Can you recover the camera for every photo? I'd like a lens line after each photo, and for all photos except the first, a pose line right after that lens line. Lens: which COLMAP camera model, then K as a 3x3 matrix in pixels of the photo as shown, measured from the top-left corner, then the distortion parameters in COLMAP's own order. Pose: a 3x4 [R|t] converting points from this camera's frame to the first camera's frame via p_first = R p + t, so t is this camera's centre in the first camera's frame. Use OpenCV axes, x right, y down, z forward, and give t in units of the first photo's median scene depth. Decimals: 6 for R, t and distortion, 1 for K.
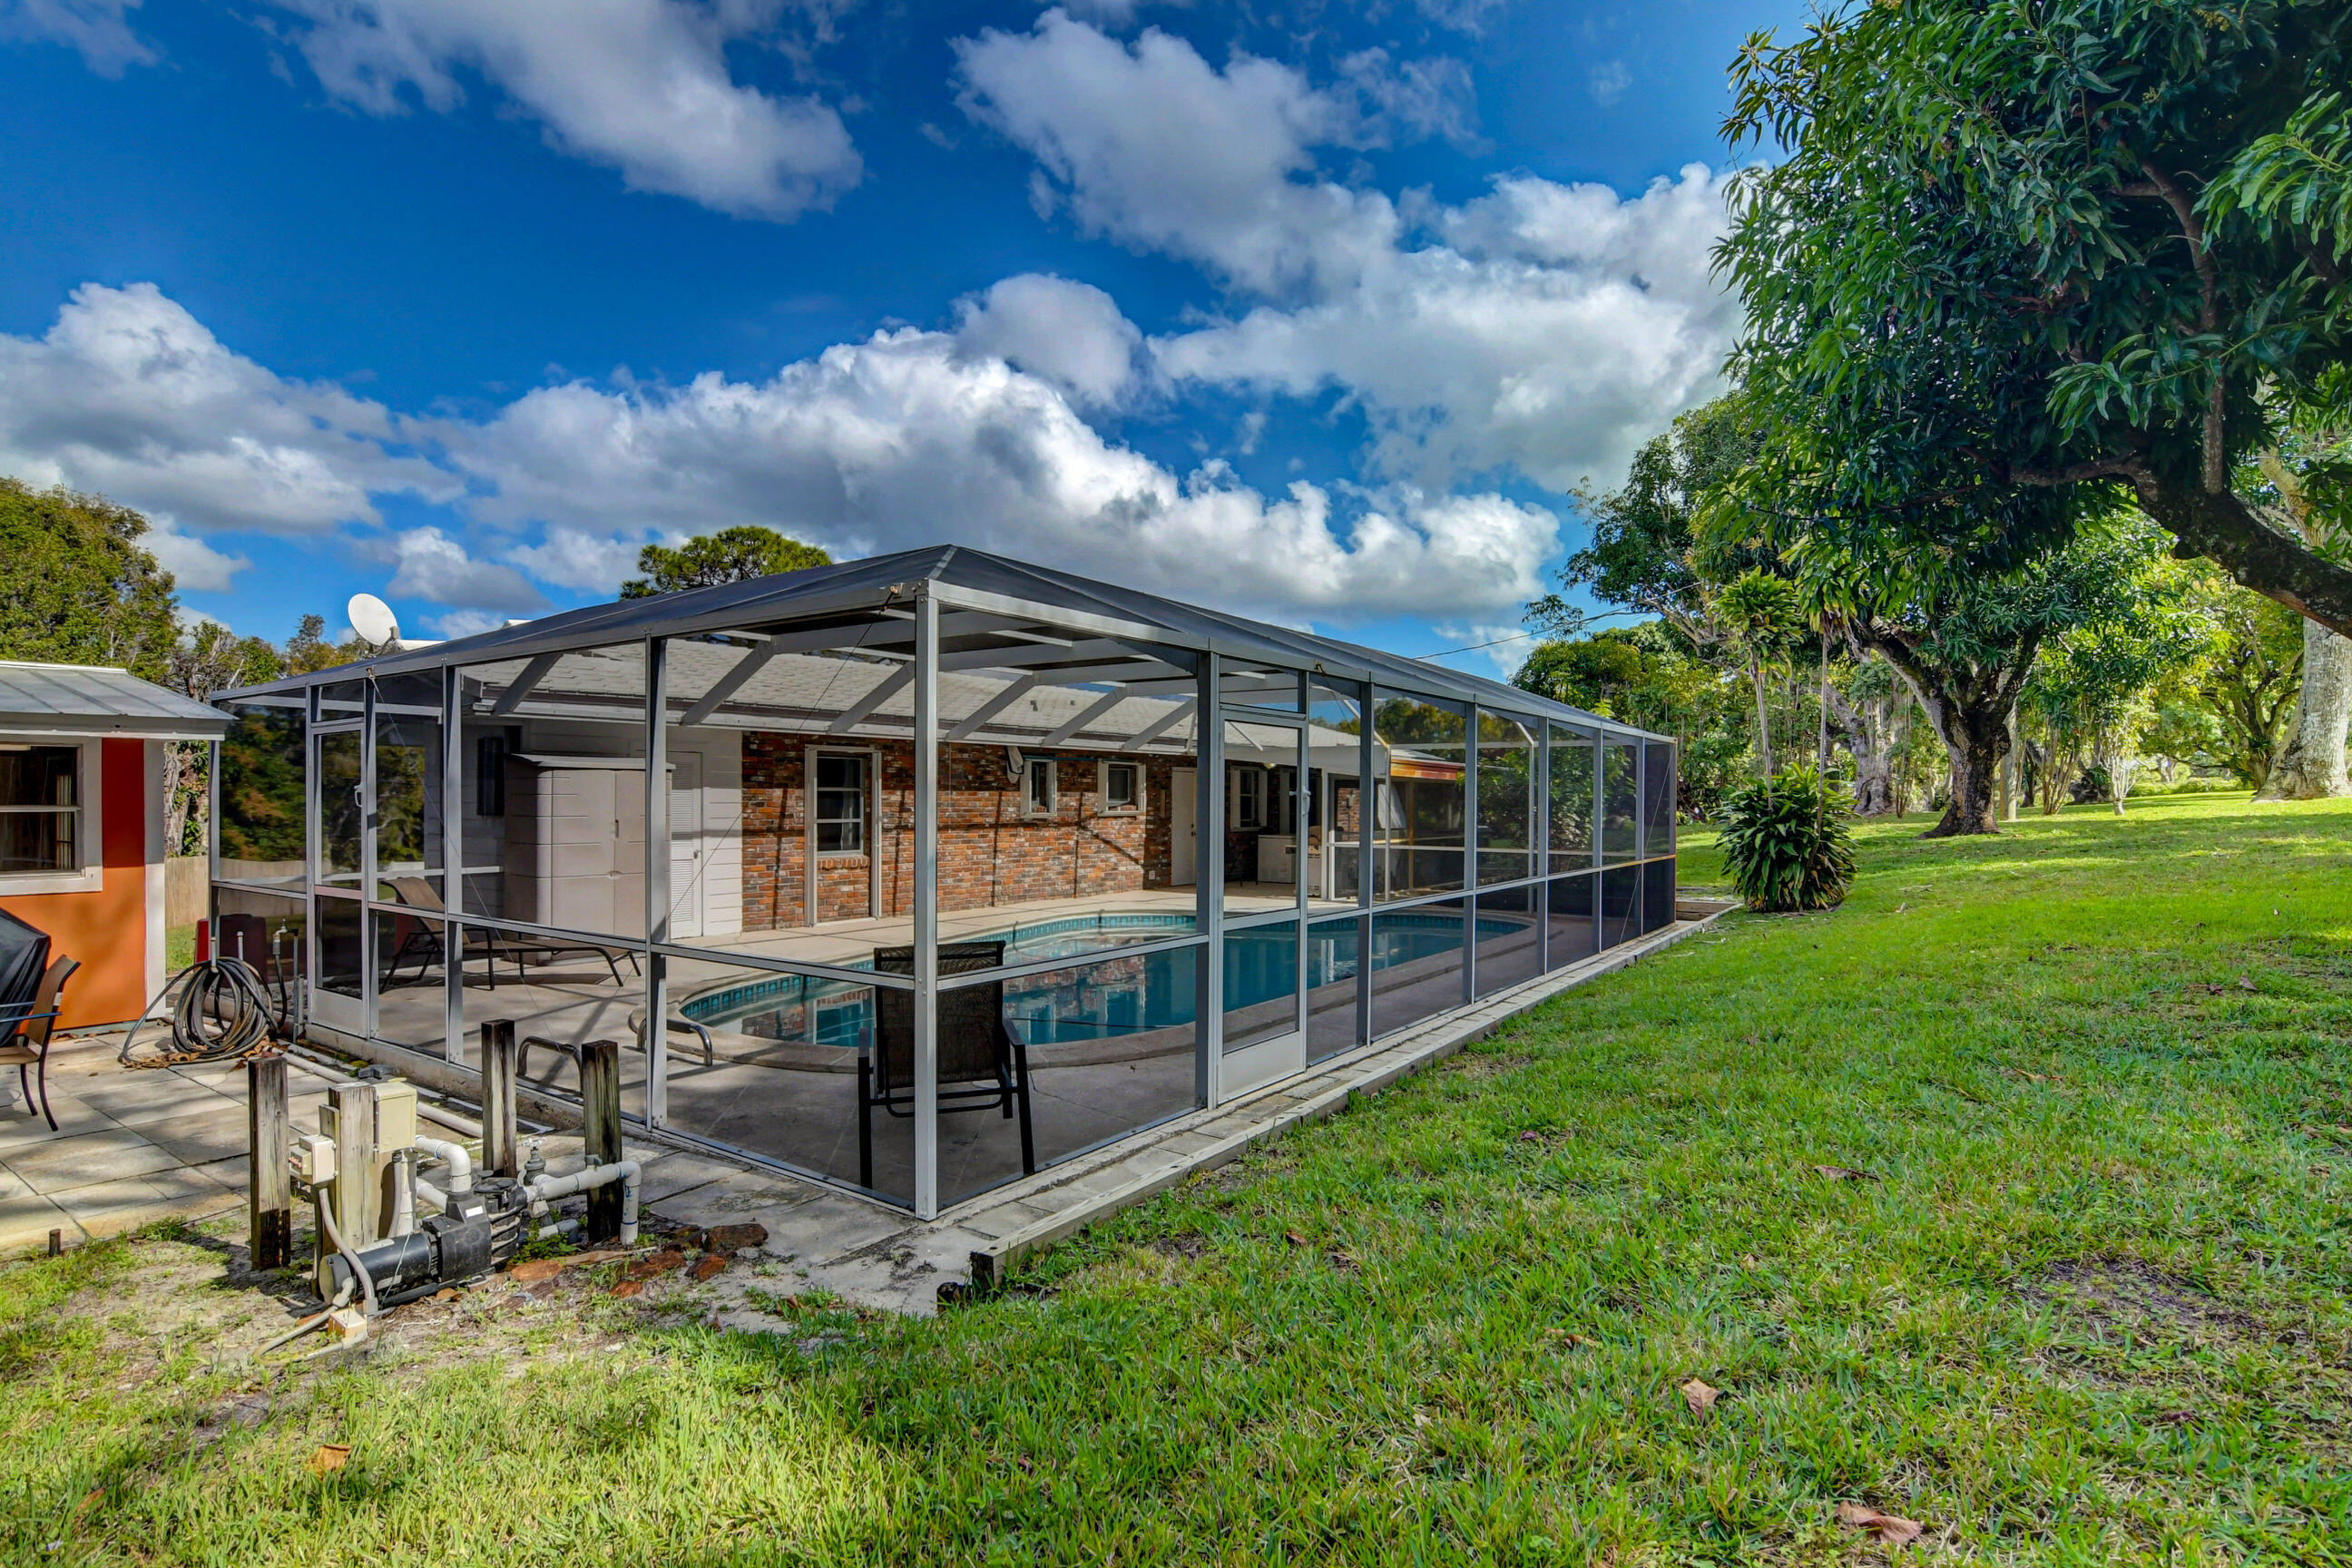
lens RADIAL K [[1158.6, 0, 1178.3], [0, 1158.6, 792.2], [0, 0, 1]] dist [0.001905, 0.000038]
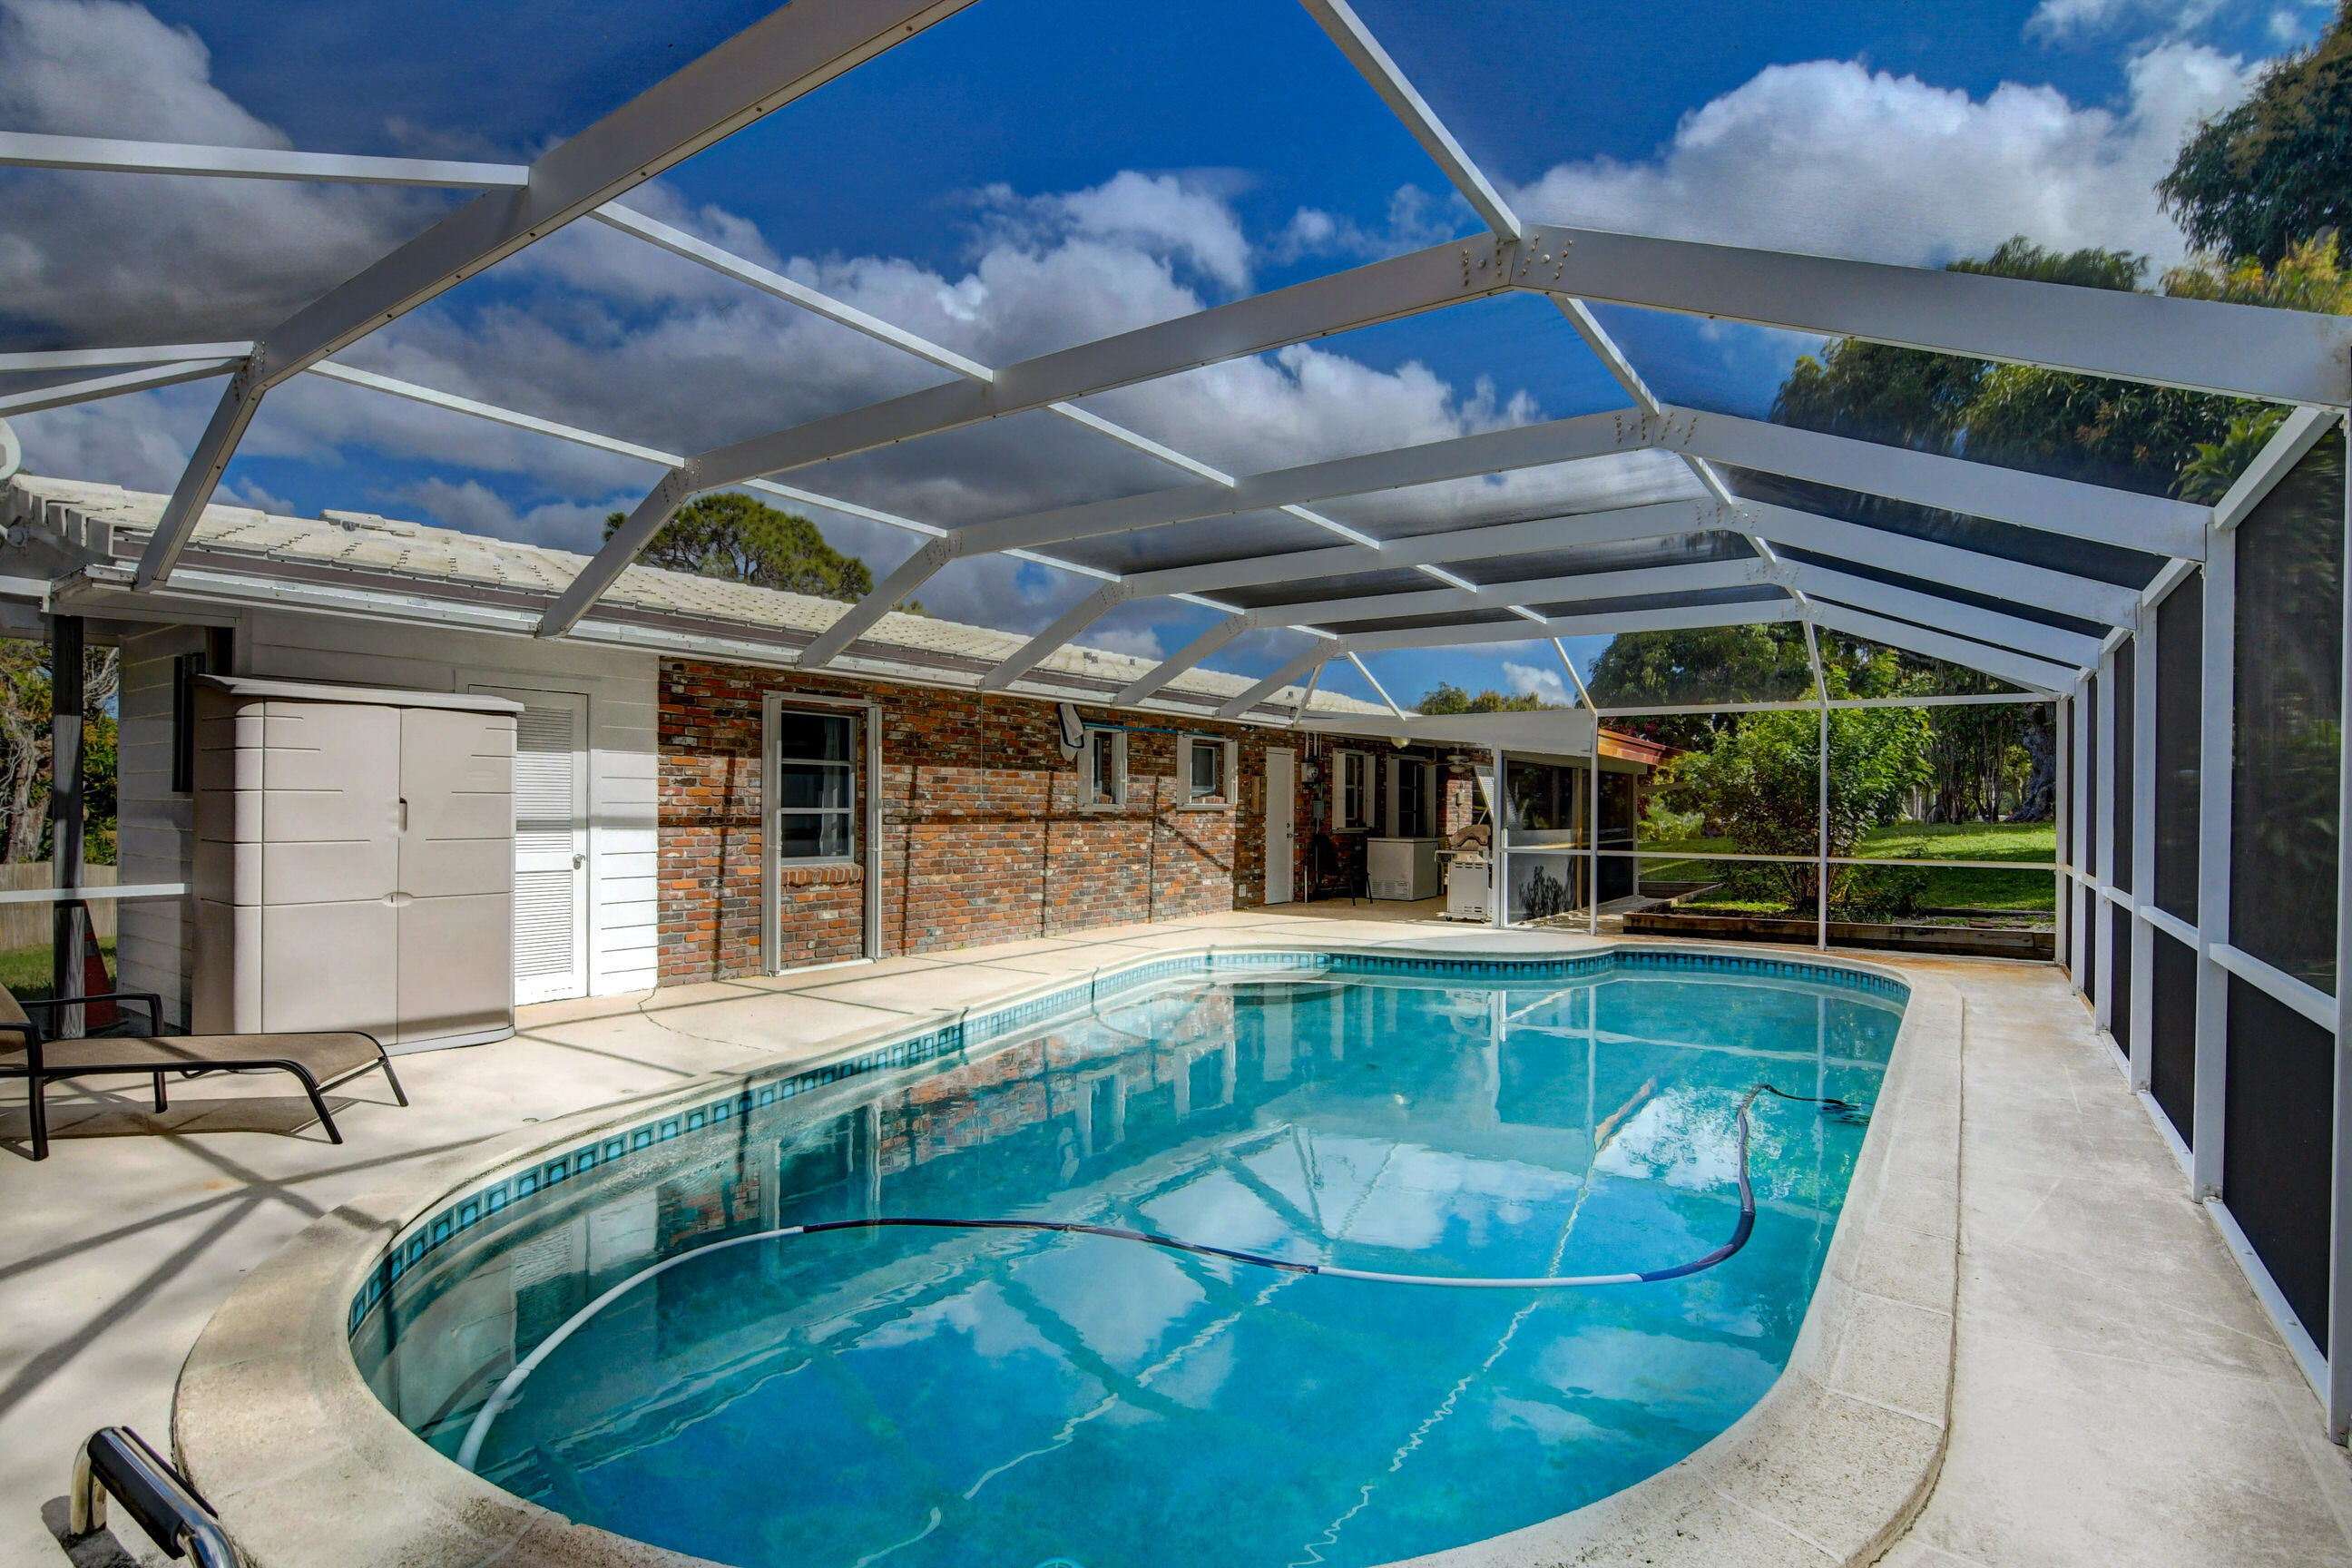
lens RADIAL K [[1158.6, 0, 1168.4], [0, 1158.6, 798.0], [0, 0, 1]] dist [0.001905, 0.000038]
pose [[0.999997, 0.002153, -0.001514, -0.088791], [-0.002155, 0.999997, -0.001411, 0.017232], [0.001511, 0.001414, 0.999998, 0.329062]]
